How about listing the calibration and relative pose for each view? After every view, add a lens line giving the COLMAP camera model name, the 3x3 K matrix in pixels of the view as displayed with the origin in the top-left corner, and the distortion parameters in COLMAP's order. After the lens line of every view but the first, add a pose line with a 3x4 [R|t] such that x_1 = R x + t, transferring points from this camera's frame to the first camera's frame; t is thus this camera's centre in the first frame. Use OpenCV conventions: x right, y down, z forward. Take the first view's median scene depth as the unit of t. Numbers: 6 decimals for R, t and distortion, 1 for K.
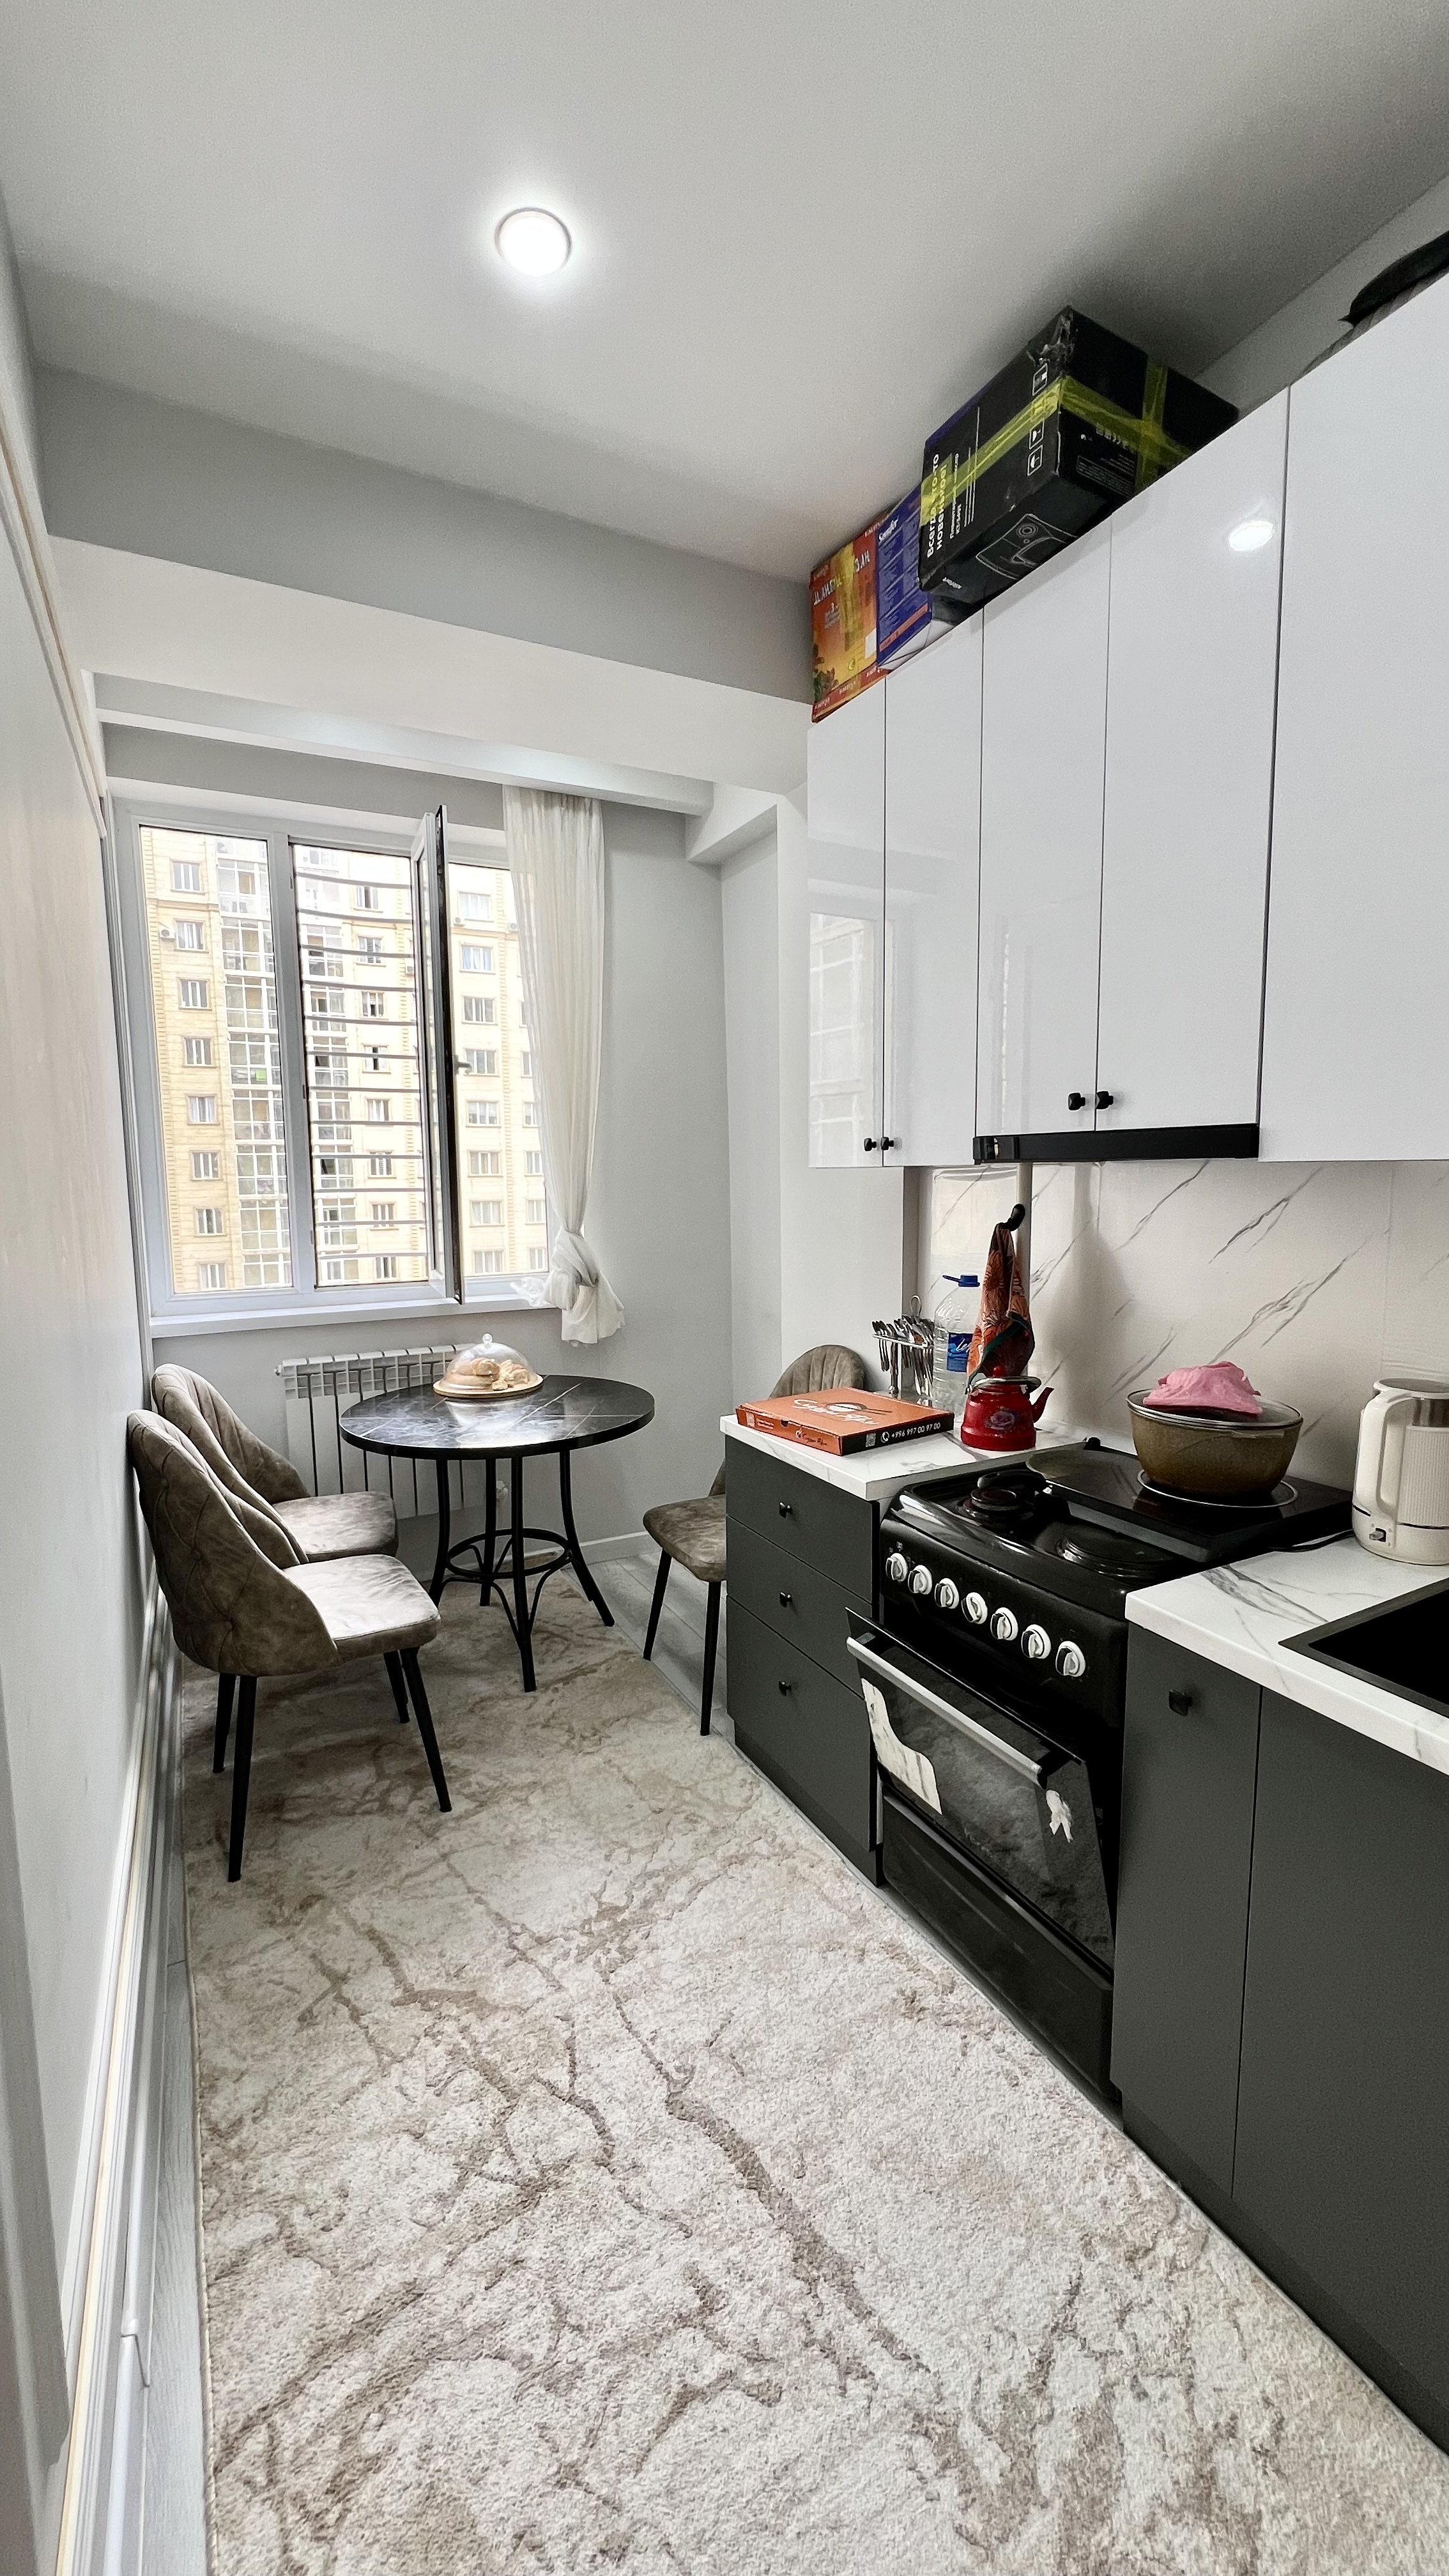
lens RADIAL K [[1026.5, 0, 729.5], [0, 1026.5, 1287.3], [0, 0, 1]] dist [-0.001255, 0.000744]
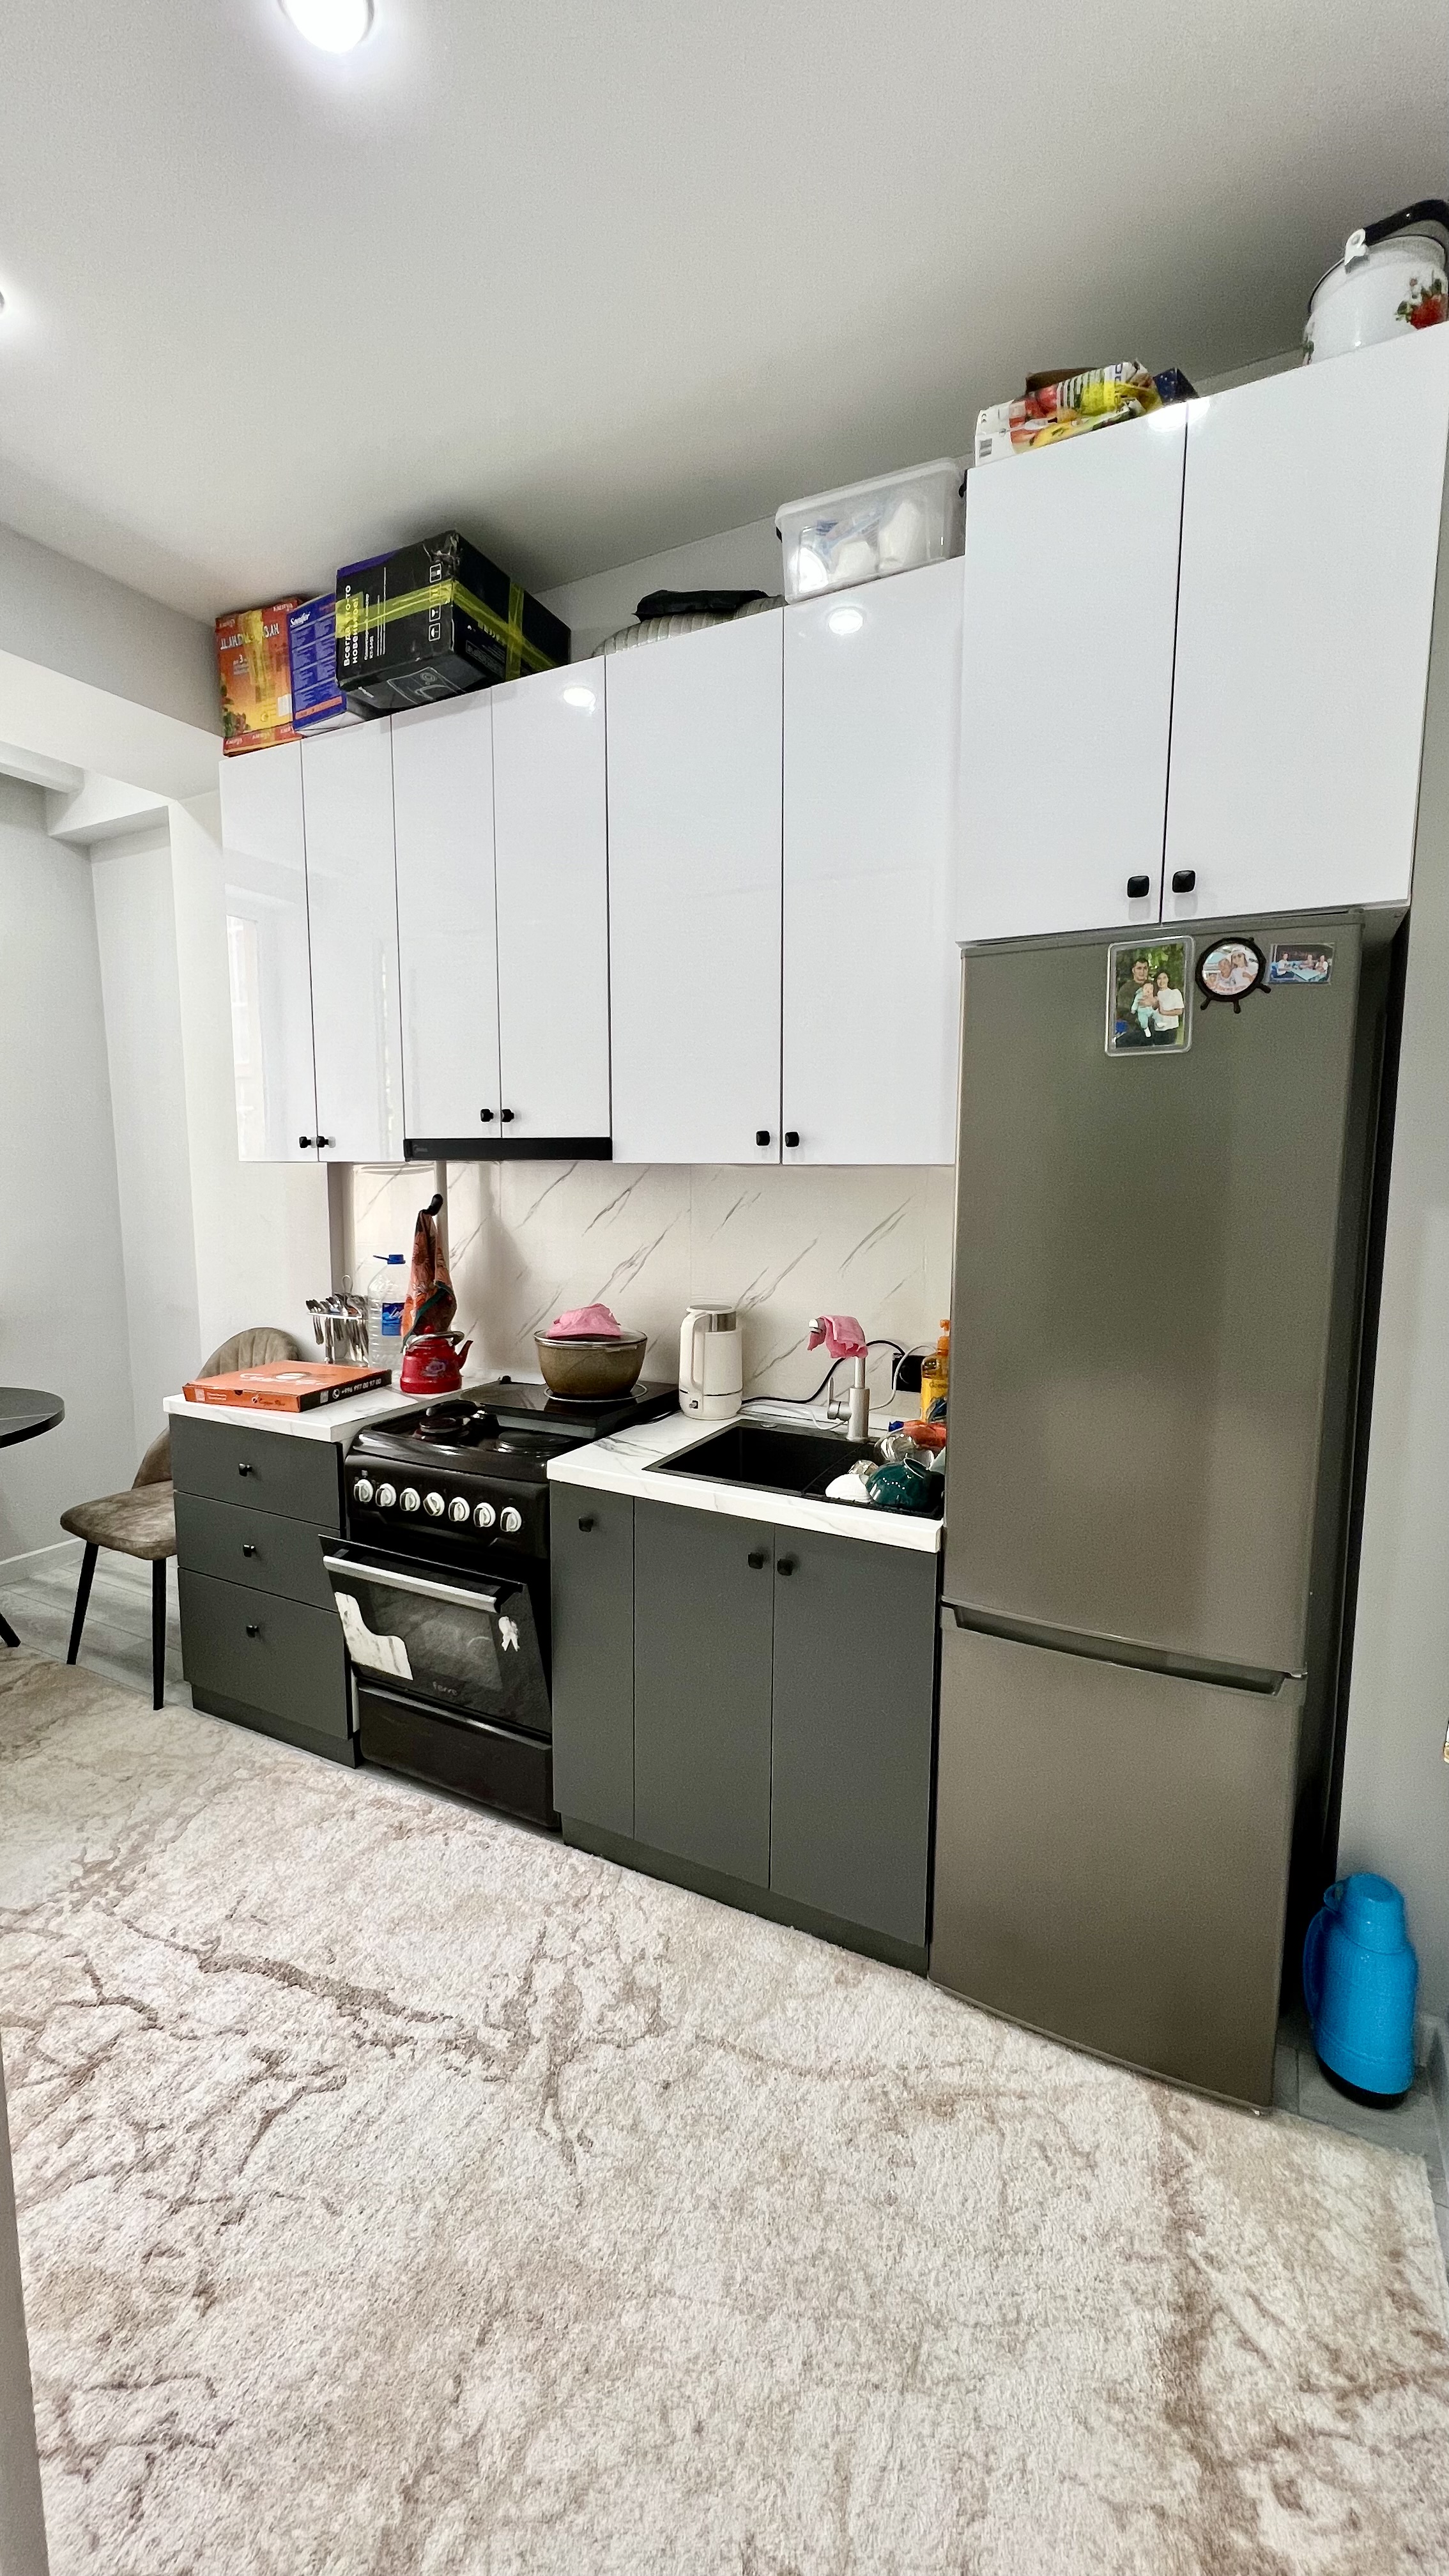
lens RADIAL K [[1026.5, 0, 729.5], [0, 1026.5, 1287.3], [0, 0, 1]] dist [-0.001255, 0.000744]
pose [[0.825790, -0.051455, 0.561625, -0.152132], [0.050569, 0.998574, 0.017133, 0.032864], [-0.561705, 0.014252, 0.827215, -0.259901]]
